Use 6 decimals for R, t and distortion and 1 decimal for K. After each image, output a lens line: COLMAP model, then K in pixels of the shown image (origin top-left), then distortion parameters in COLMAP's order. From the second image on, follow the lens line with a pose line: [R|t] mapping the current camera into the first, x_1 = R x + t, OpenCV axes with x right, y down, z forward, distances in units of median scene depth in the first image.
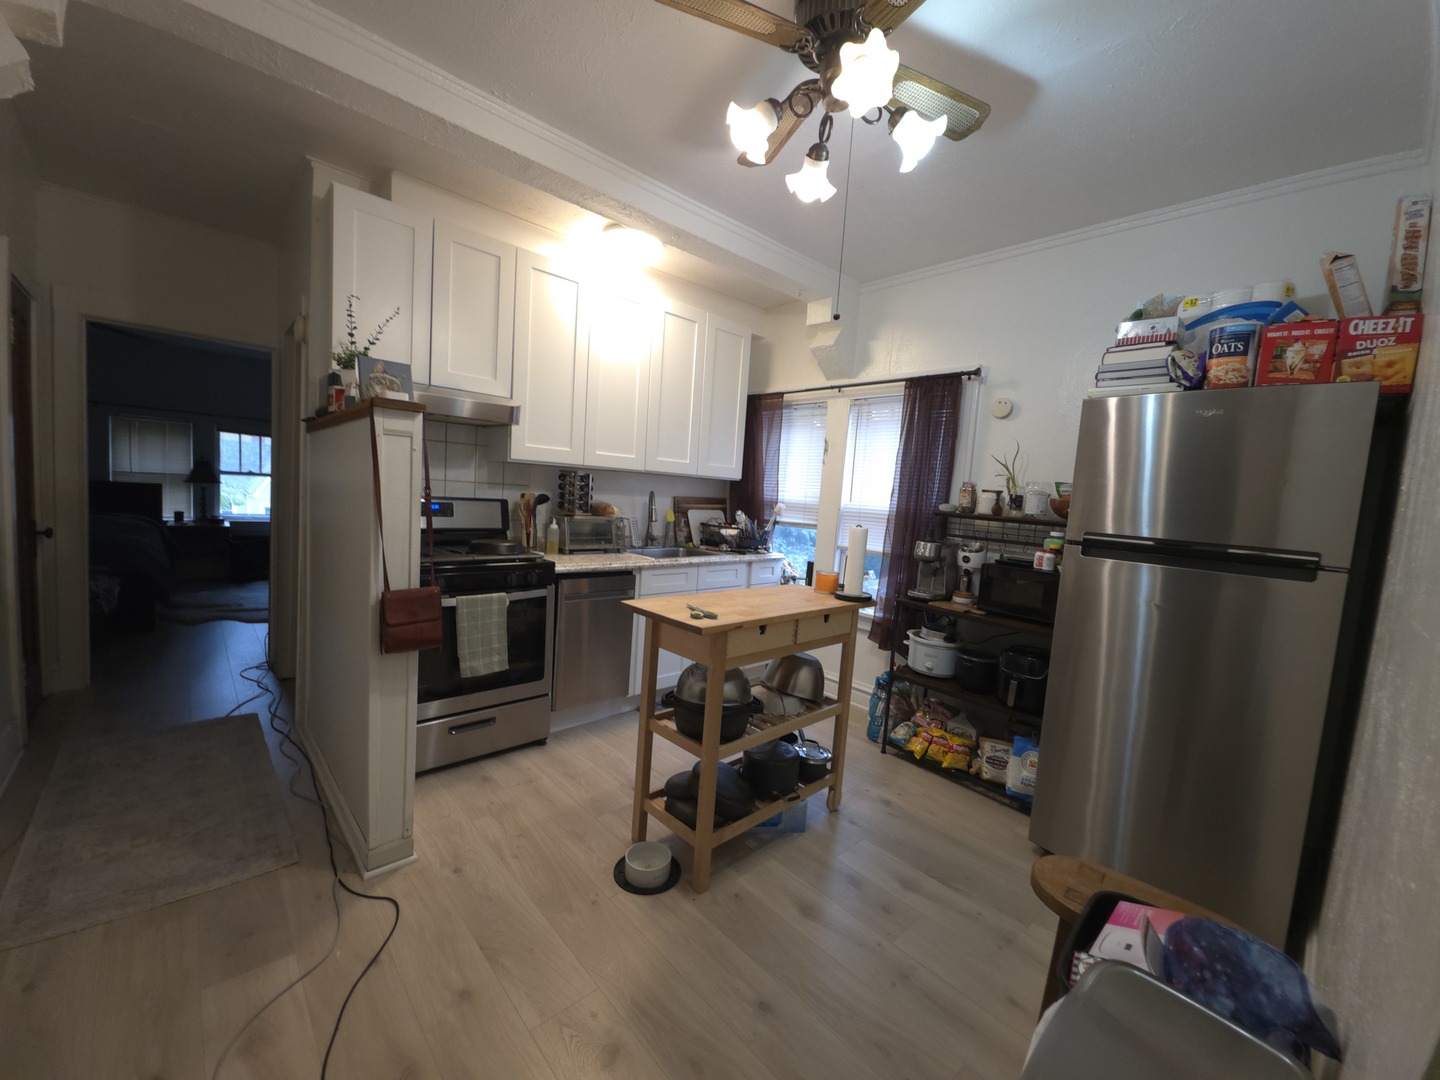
lens RADIAL K [[572.4, 0, 723.0], [0, 572.4, 535.6], [0, 0, 1]] dist [0.003697, -0.000774]
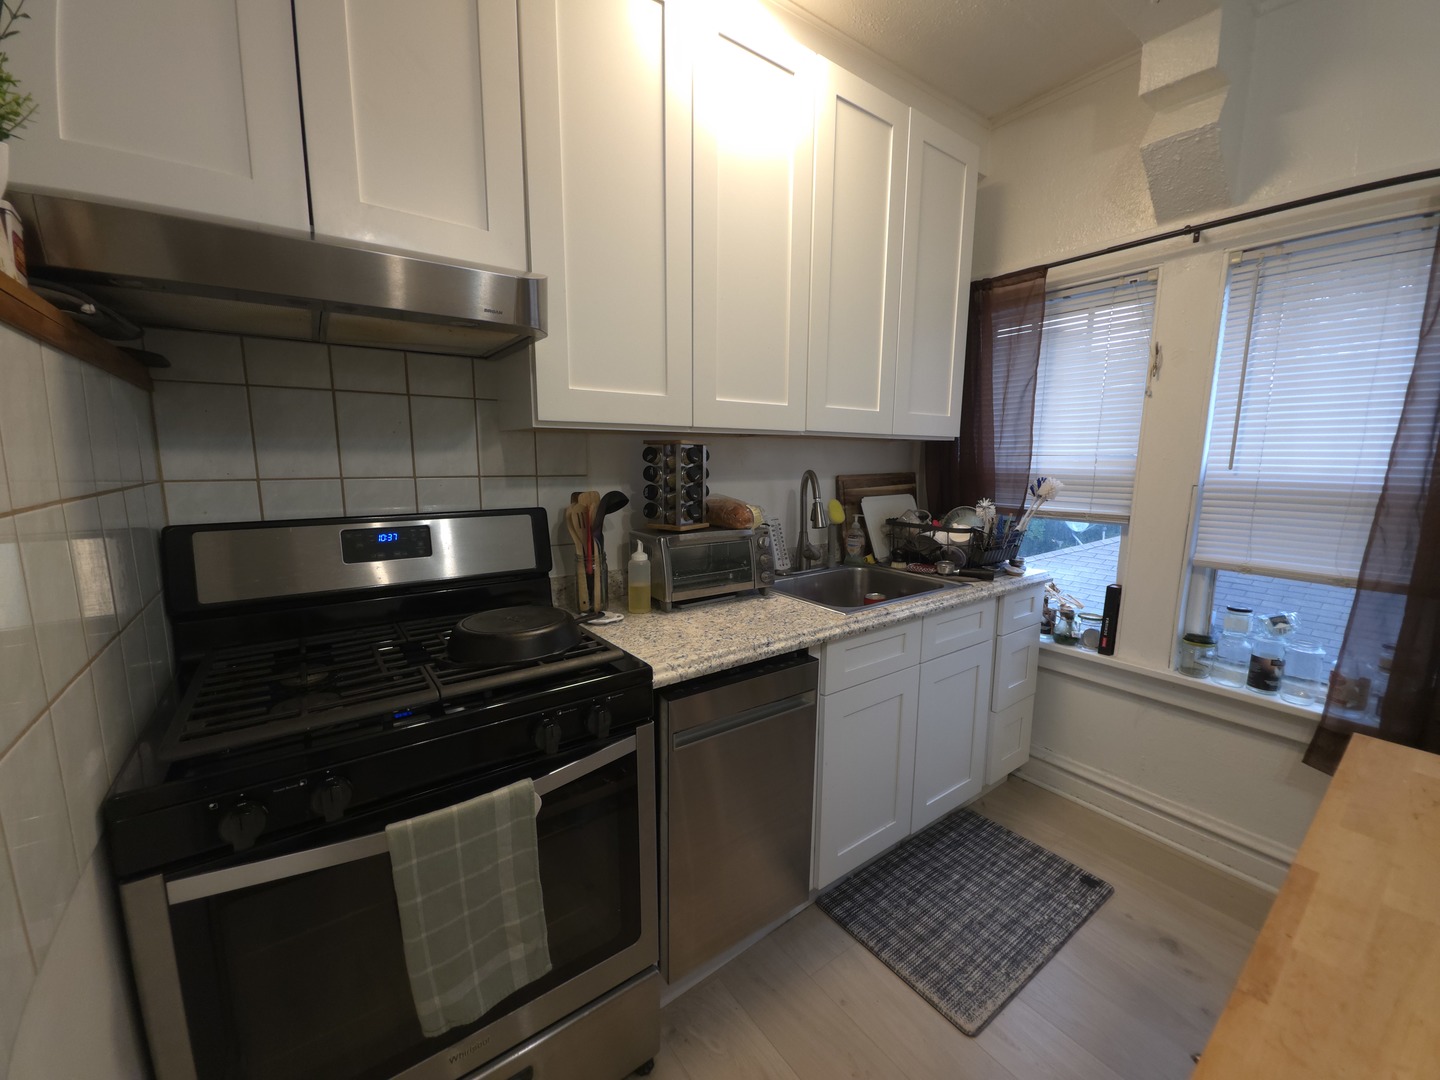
lens RADIAL K [[572.4, 0, 711.7], [0, 572.4, 536.4], [0, 0, 1]] dist [0.003697, -0.000774]
pose [[0.988583, -0.038967, -0.145553, -0.152288], [0.047415, 0.997359, 0.055023, -0.054050], [0.143025, -0.061297, 0.987819, 0.493261]]
